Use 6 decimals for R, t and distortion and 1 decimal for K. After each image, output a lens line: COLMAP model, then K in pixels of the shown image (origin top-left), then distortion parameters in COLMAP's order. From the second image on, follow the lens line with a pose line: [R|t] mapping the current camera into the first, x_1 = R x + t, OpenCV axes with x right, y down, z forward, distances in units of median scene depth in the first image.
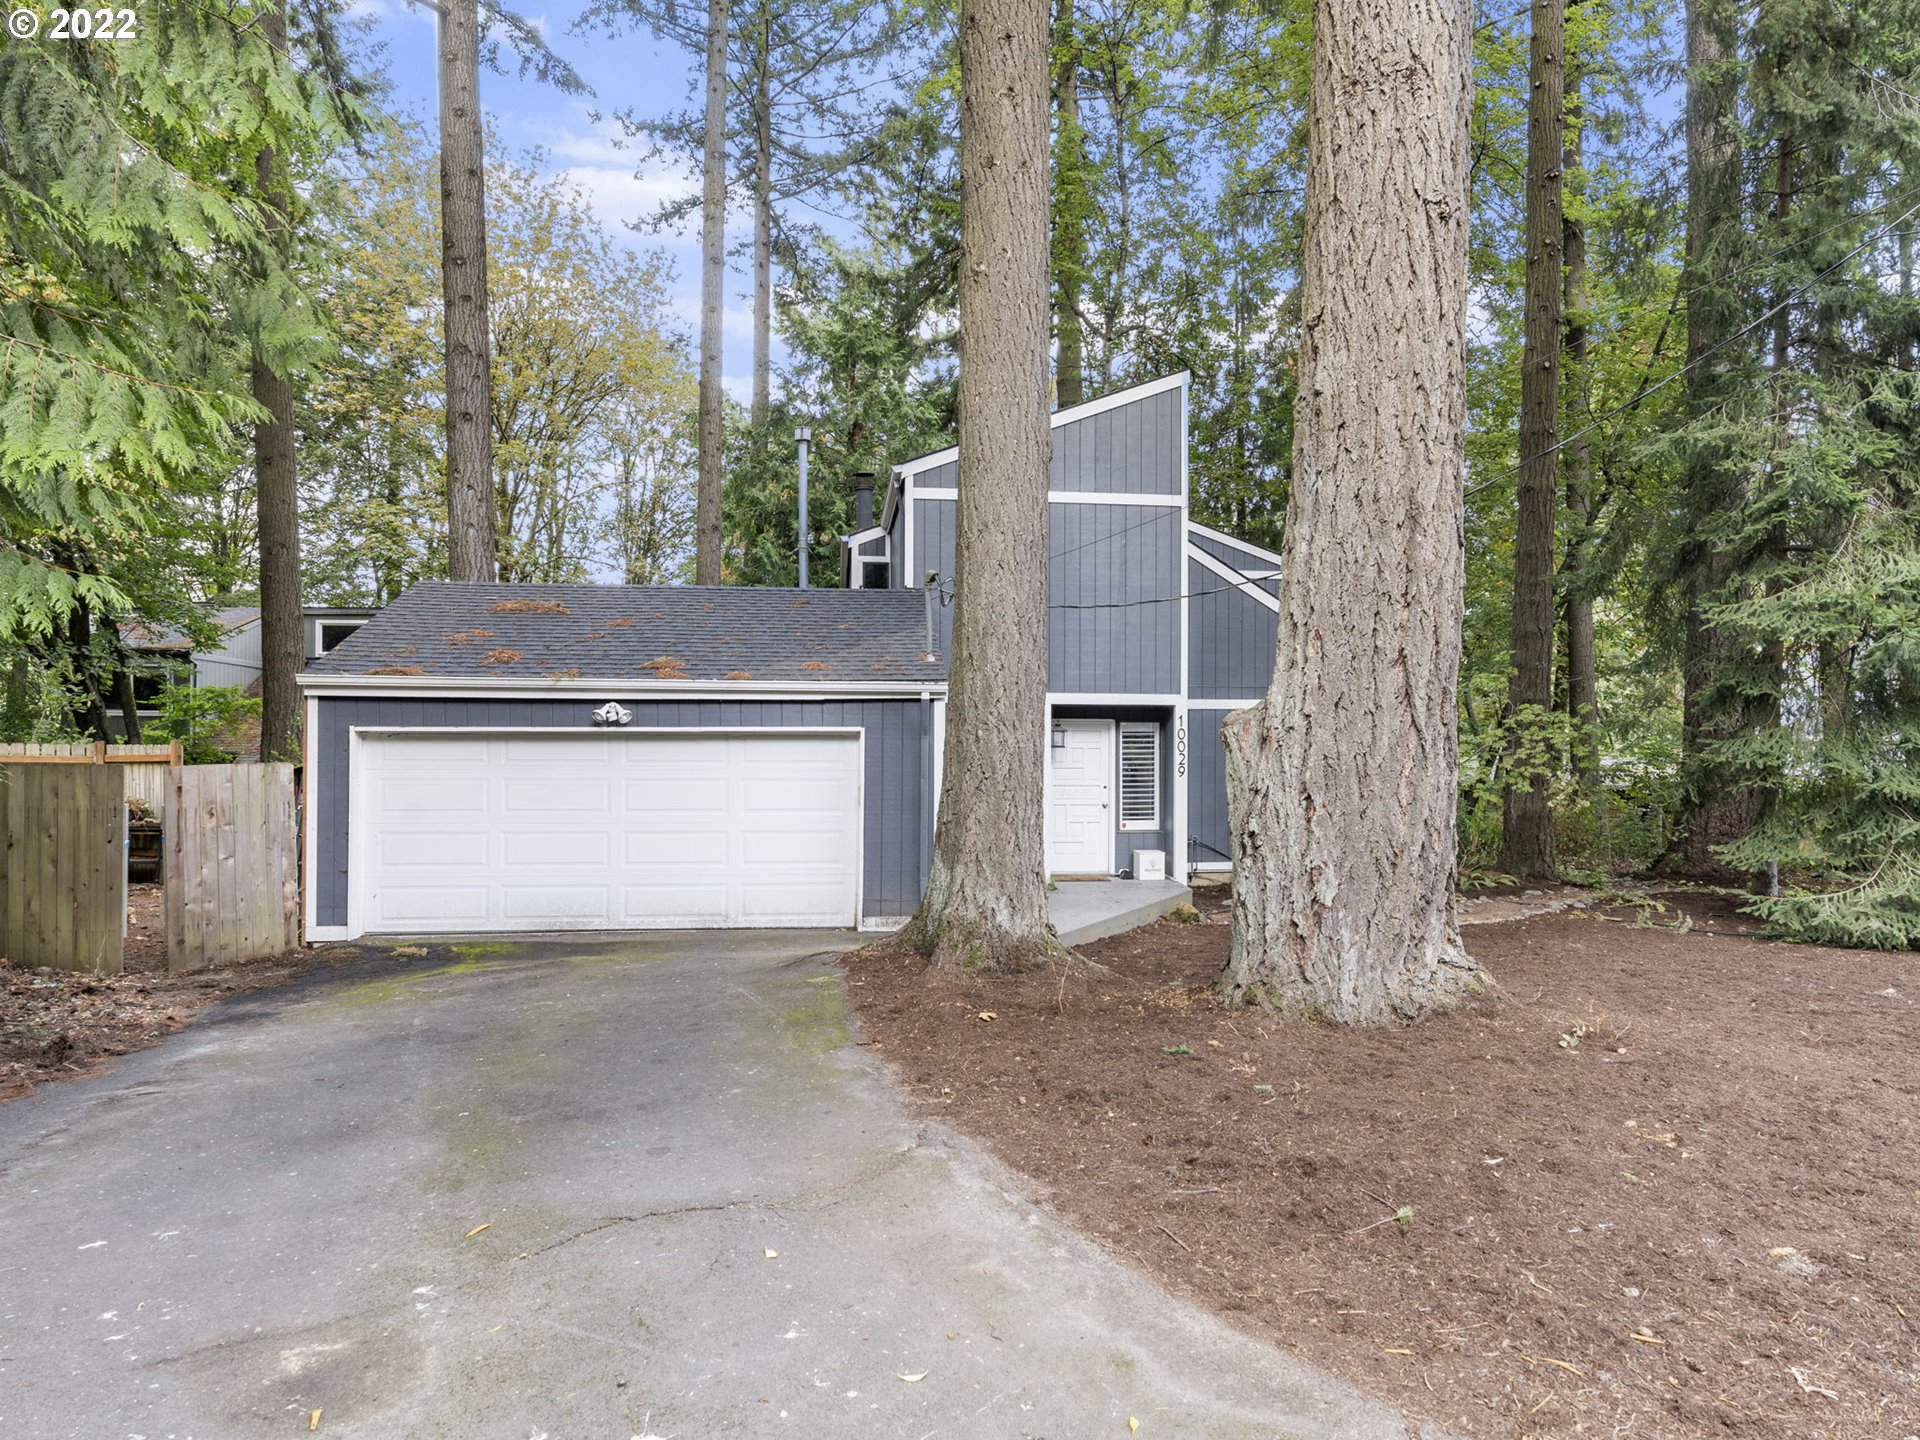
lens RADIAL K [[978.5, 0, 952.5], [0, 978.5, 707.8], [0, 0, 1]] dist [-0.002577, -0.000104]
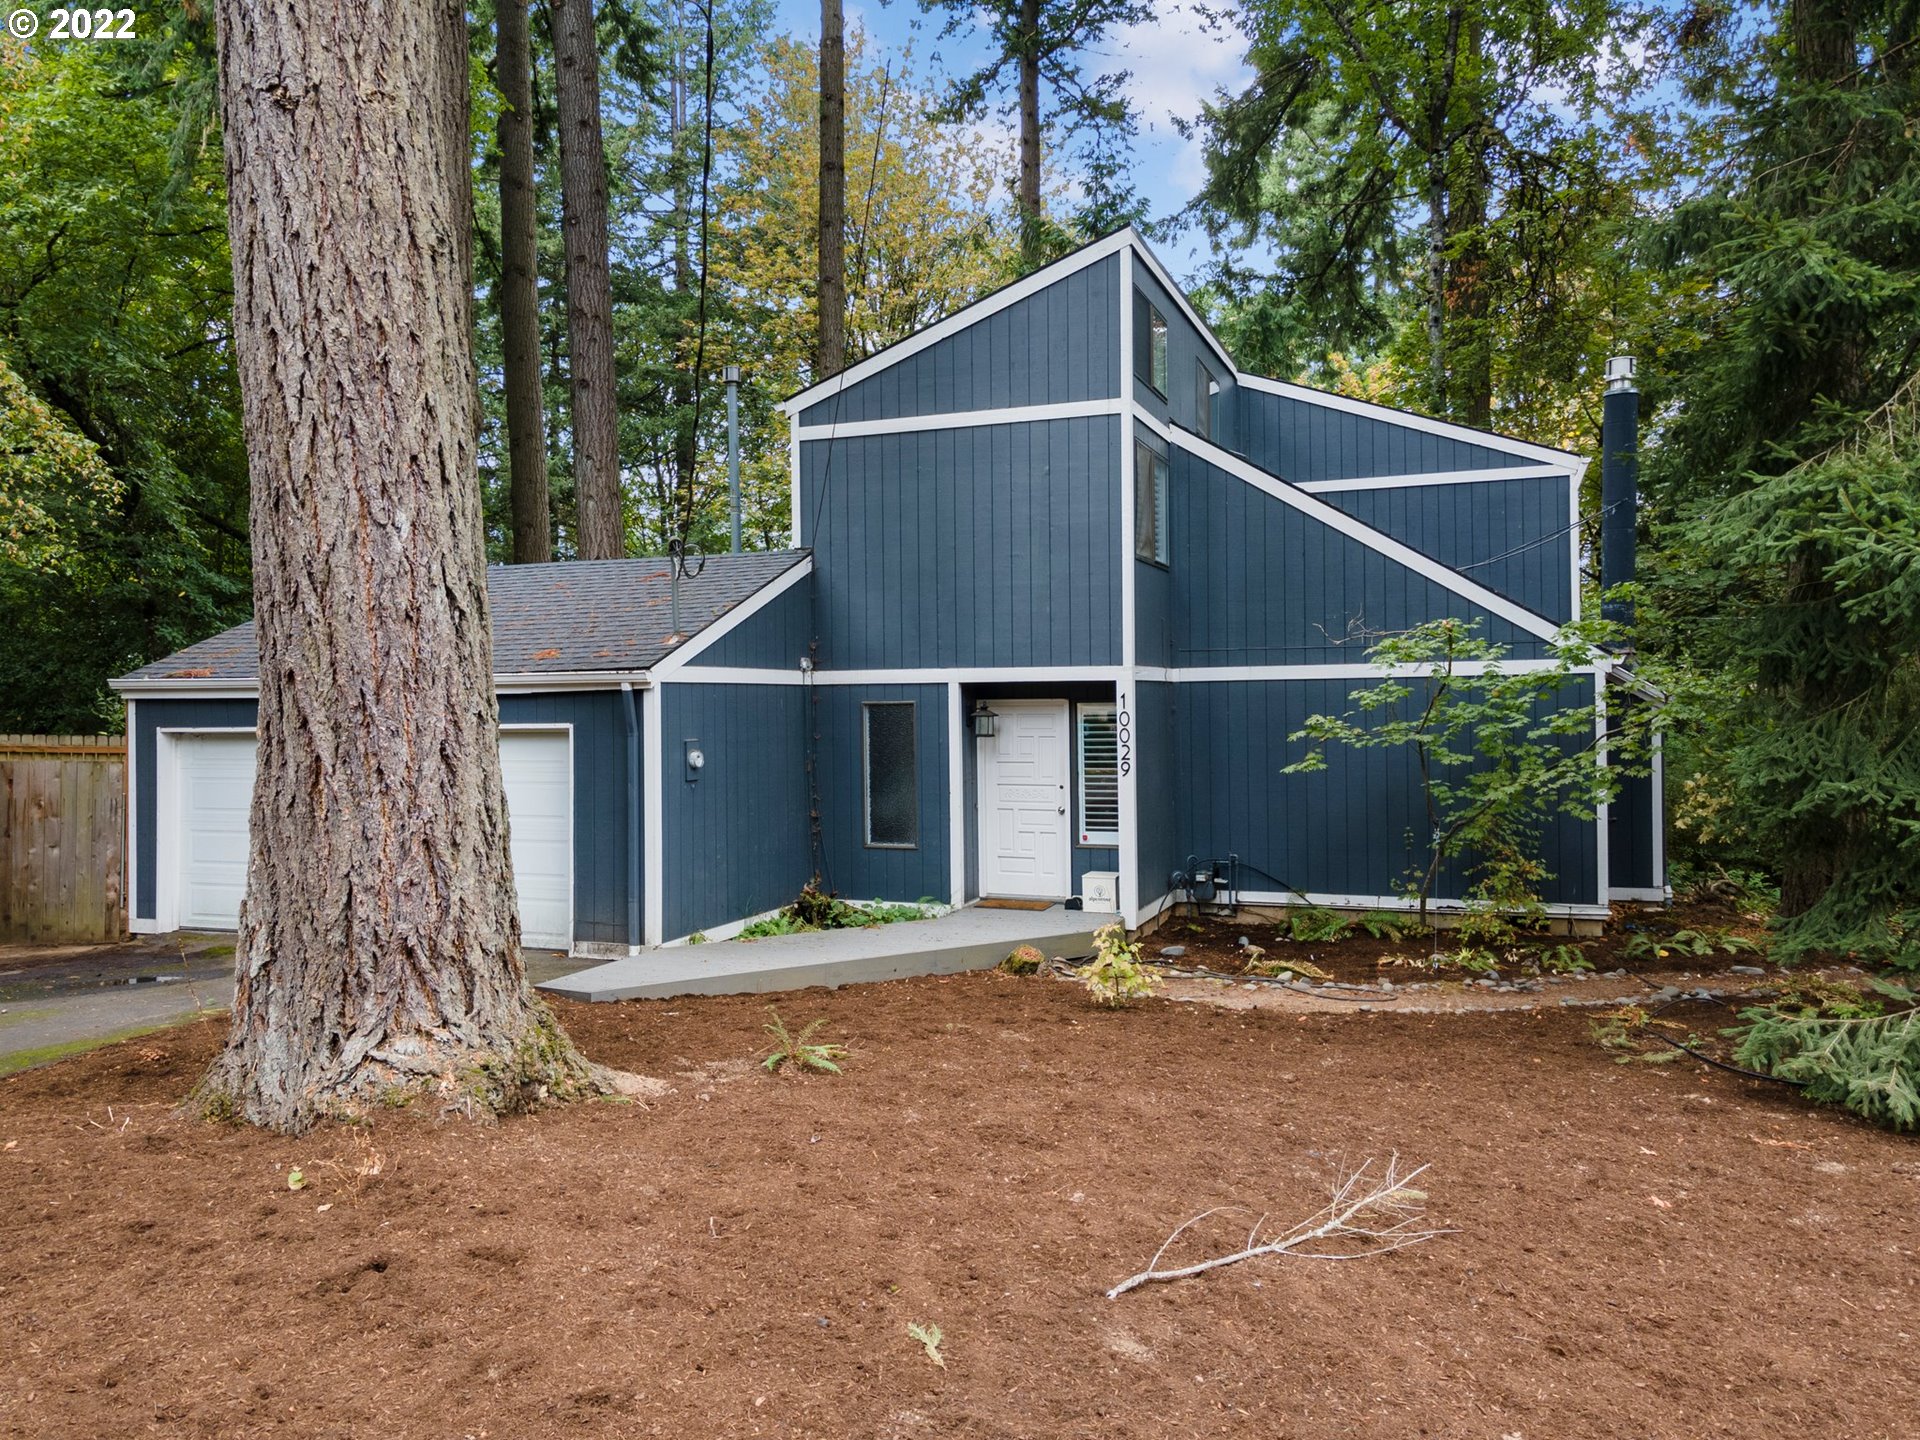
lens RADIAL K [[1197.4, 0, 960.1], [0, 1197.4, 670.5], [0, 0, 1]] dist [0.022586, 0.000467]
pose [[0.916572, -0.024593, -0.399113, 0.657802], [0.026738, 0.999642, -0.000192, -0.018493], [0.398975, -0.010496, 0.916902, 0.153514]]
